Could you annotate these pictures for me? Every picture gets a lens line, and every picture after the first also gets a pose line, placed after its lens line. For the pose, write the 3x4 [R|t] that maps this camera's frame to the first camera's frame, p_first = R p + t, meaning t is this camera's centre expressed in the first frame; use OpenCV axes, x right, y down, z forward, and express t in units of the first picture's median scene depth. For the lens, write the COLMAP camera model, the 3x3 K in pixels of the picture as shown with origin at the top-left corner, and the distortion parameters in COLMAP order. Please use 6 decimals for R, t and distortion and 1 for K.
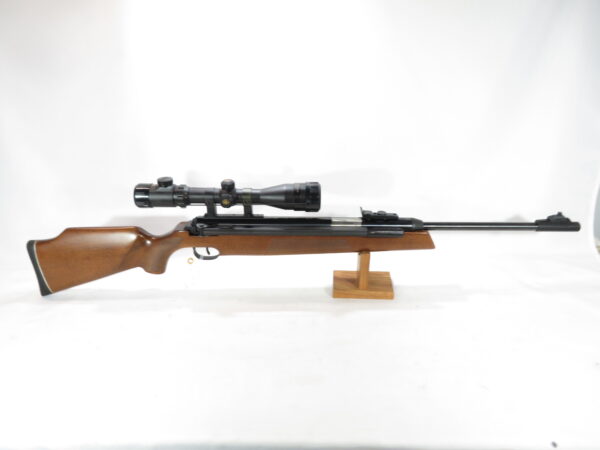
lens RADIAL K [[416.2, 0, 302.2], [0, 416.2, 215.7], [0, 0, 1]] dist [0.000161, 0.000826]
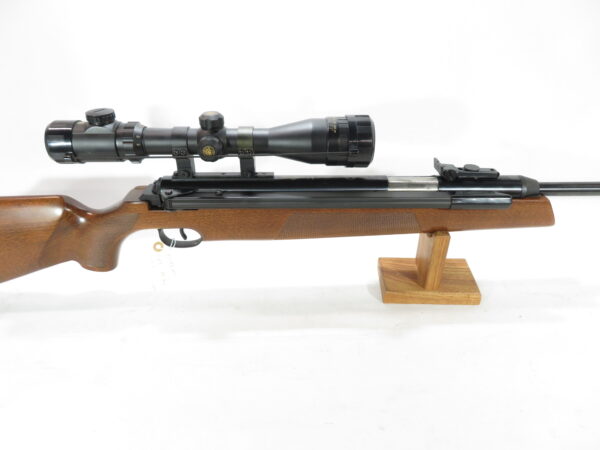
lens RADIAL K [[416.2, 0, 302.2], [0, 416.2, 215.7], [0, 0, 1]] dist [0.000161, 0.000826]
pose [[0.999666, -0.013634, 0.021957, -0.066120], [0.011498, 0.995447, 0.094626, 0.002475], [-0.023147, -0.094342, 0.995271, 0.402666]]
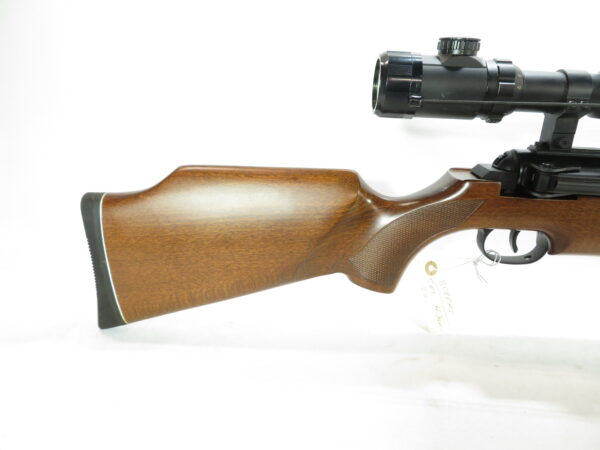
lens RADIAL K [[416.2, 0, 302.2], [0, 416.2, 215.7], [0, 0, 1]] dist [0.000161, 0.000826]
pose [[0.997600, 0.051551, -0.046229, -0.433474], [-0.055037, 0.995464, -0.077608, 0.106061], [0.042019, 0.079966, 0.995912, 0.611887]]
